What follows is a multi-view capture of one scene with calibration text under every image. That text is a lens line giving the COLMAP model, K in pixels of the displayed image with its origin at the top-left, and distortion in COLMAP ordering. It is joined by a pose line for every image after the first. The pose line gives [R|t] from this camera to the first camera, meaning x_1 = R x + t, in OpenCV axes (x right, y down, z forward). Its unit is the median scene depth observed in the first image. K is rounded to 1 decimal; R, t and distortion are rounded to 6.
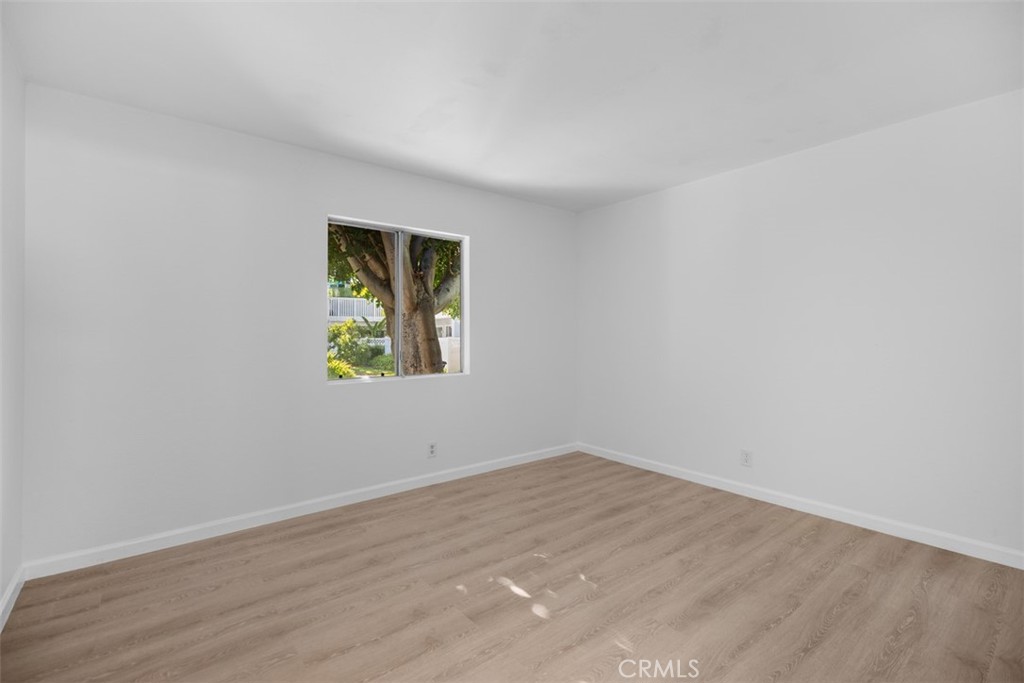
lens RADIAL K [[462.1, 0, 515.7], [0, 462.1, 339.4], [0, 0, 1]] dist [0.006157, -0.001103]
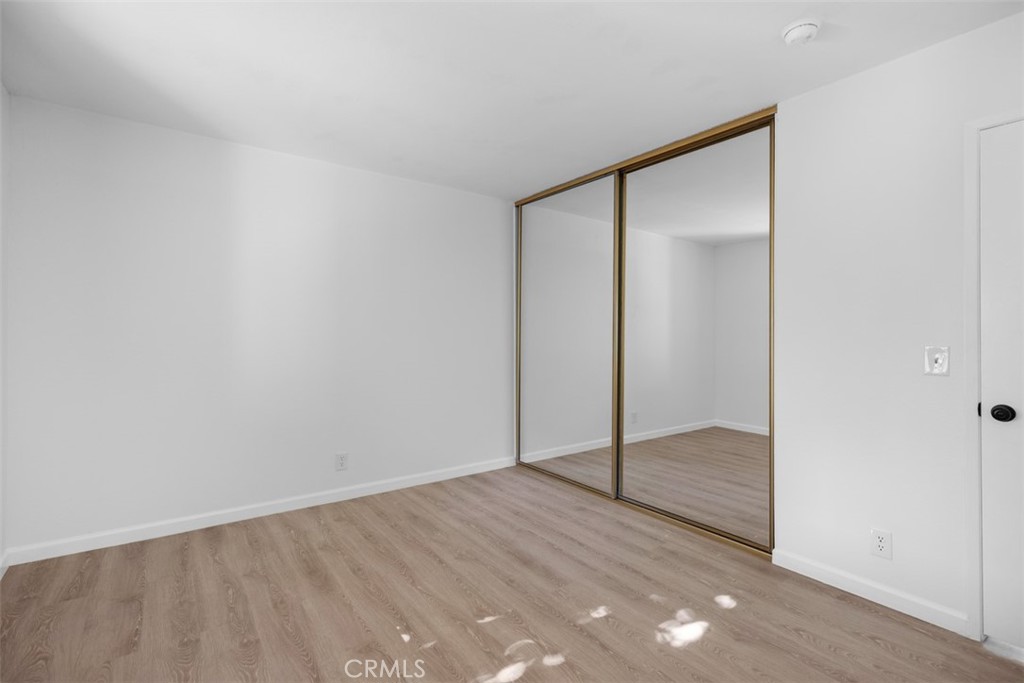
lens RADIAL K [[462.1, 0, 516.9], [0, 462.1, 338.8], [0, 0, 1]] dist [0.006157, -0.001103]
pose [[0.053611, -0.008110, 0.998529, -0.527631], [0.004025, 0.999961, 0.007906, -0.012704], [-0.998554, 0.003595, 0.053642, 0.656047]]
